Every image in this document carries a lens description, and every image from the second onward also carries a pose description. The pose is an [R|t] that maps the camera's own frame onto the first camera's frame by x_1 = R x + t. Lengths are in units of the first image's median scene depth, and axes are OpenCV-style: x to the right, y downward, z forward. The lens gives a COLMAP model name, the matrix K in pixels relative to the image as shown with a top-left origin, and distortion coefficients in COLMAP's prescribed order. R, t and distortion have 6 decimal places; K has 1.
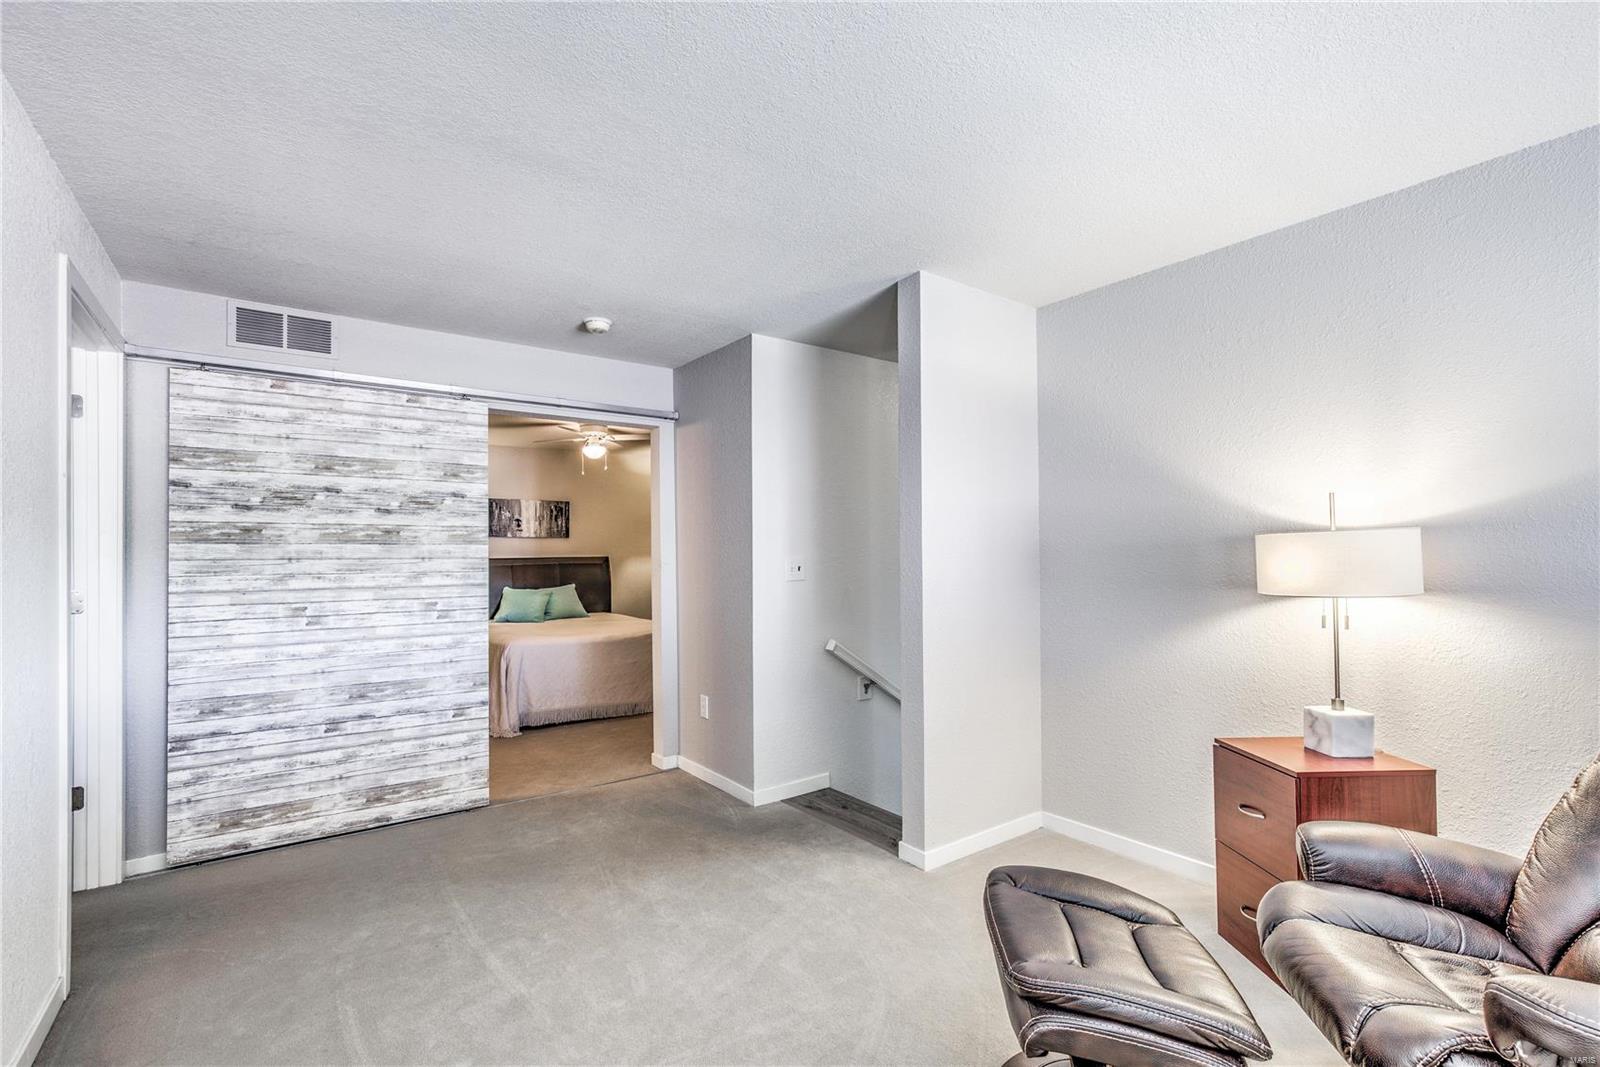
lens RADIAL K [[736.6, 0, 800.8], [0, 736.6, 541.1], [0, 0, 1]] dist [-0.010722, -0.001656]
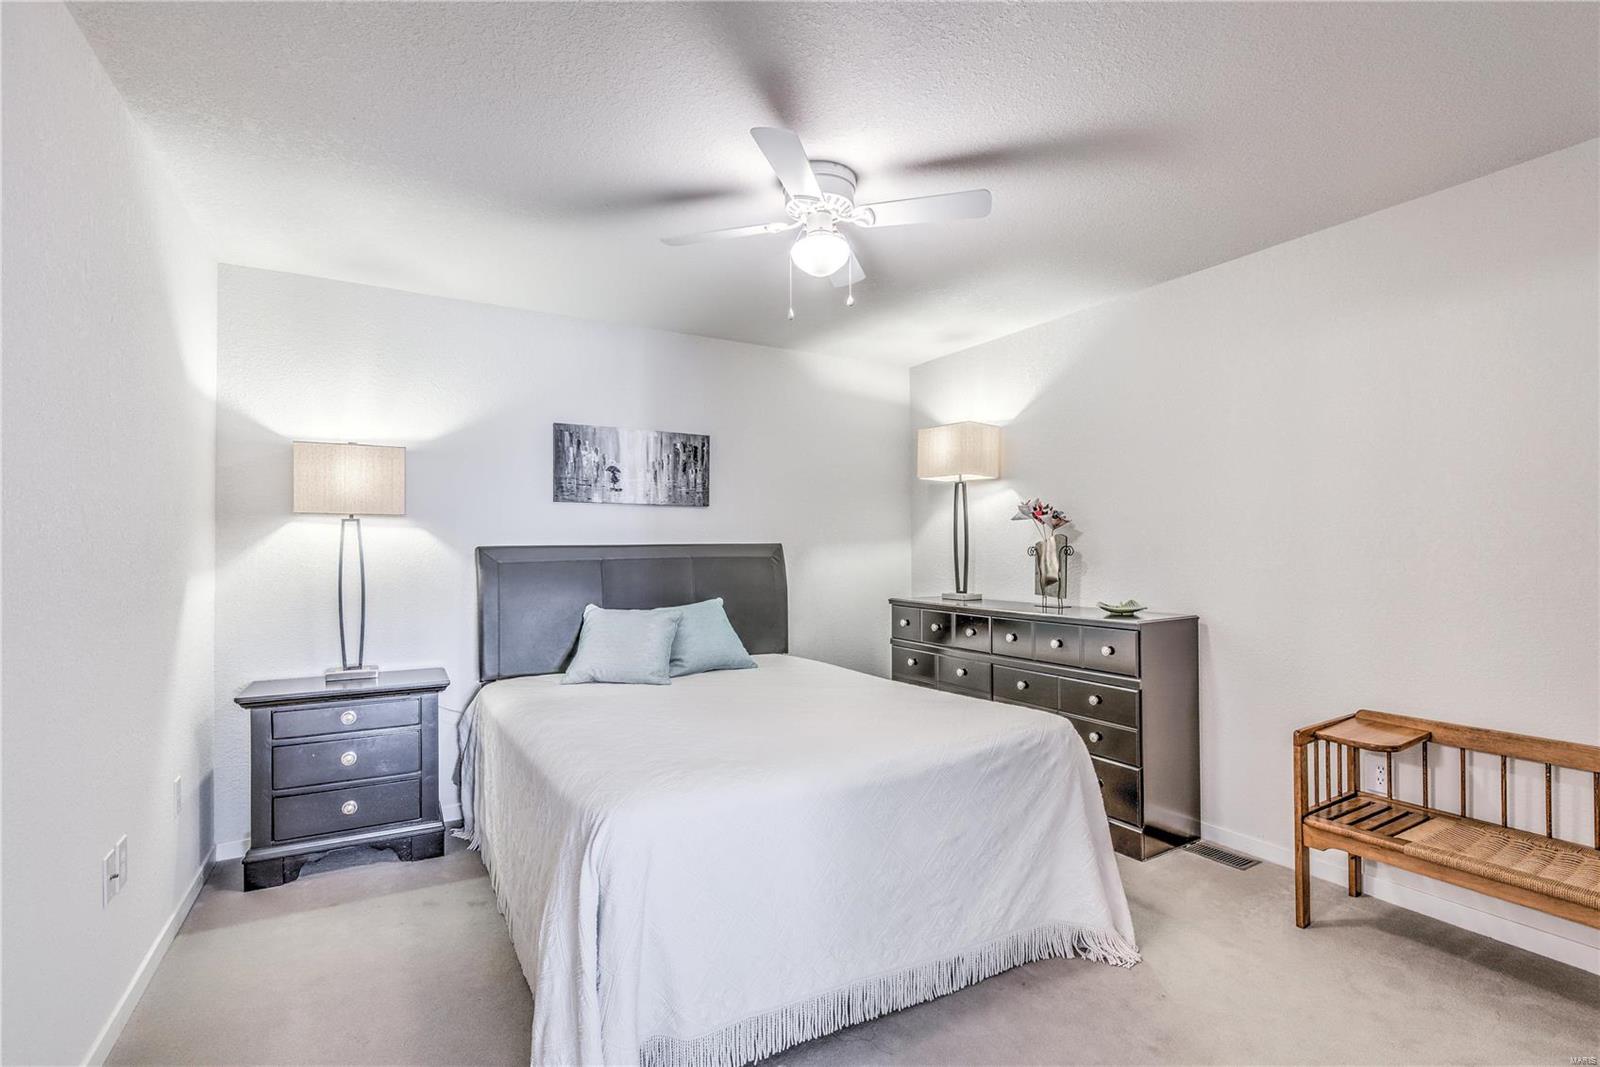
lens RADIAL K [[736.6, 0, 799.9], [0, 736.6, 541.2], [0, 0, 1]] dist [-0.010722, -0.001656]
pose [[0.995477, 0.000641, -0.095002, -0.212103], [-0.000558, 0.999999, 0.000903, 0.019483], [0.095003, -0.000846, 0.995477, 0.518284]]
